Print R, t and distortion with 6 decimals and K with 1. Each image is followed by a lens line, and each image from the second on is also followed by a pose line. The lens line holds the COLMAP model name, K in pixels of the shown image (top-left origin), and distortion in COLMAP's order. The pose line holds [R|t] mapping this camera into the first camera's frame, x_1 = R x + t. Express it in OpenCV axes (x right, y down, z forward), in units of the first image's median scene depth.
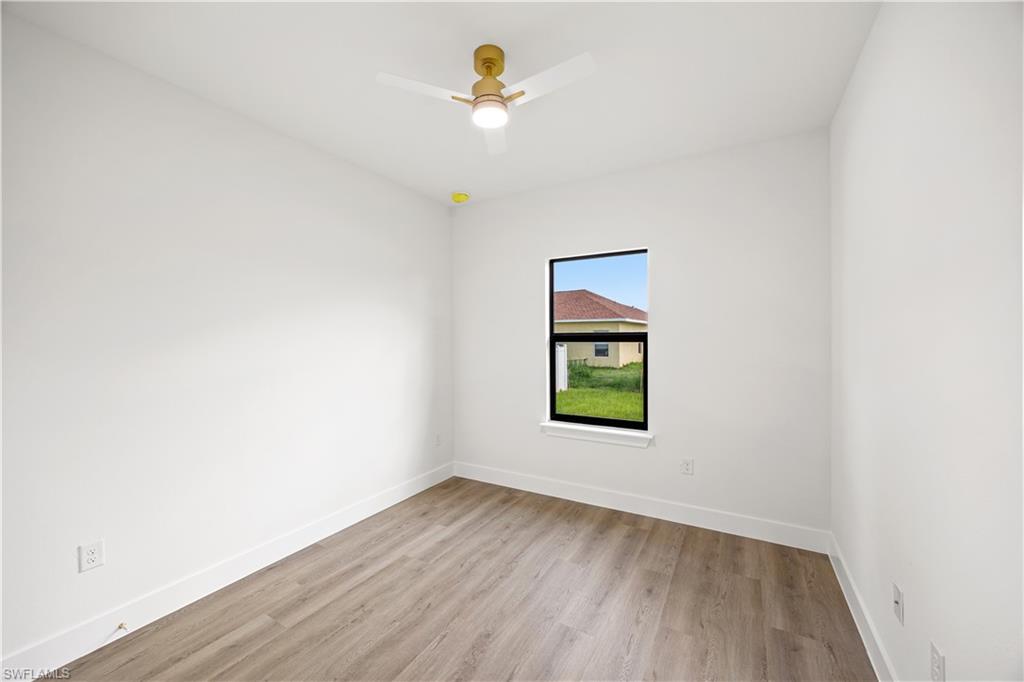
lens RADIAL K [[410.3, 0, 511.4], [0, 410.3, 336.9], [0, 0, 1]] dist [0.007920, -0.000186]
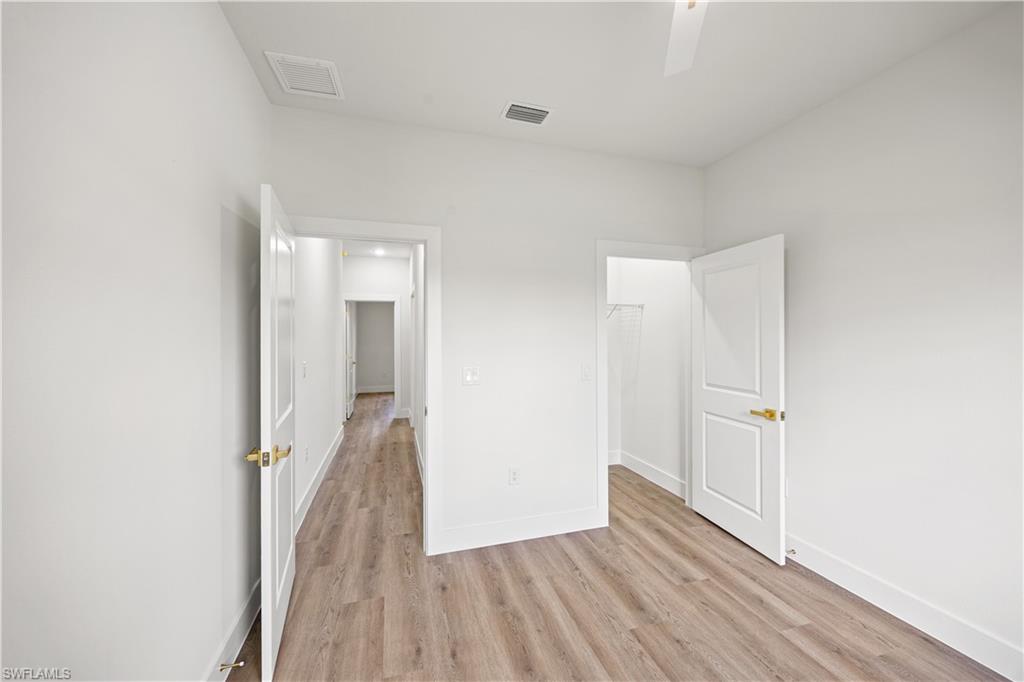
lens RADIAL K [[410.3, 0, 511.3], [0, 410.3, 340.1], [0, 0, 1]] dist [0.007920, -0.000186]
pose [[-0.700641, 0.013376, -0.713388, 0.546198], [0.004622, 0.999888, 0.014208, 0.015345], [0.713499, 0.006657, -0.700625, 1.181853]]
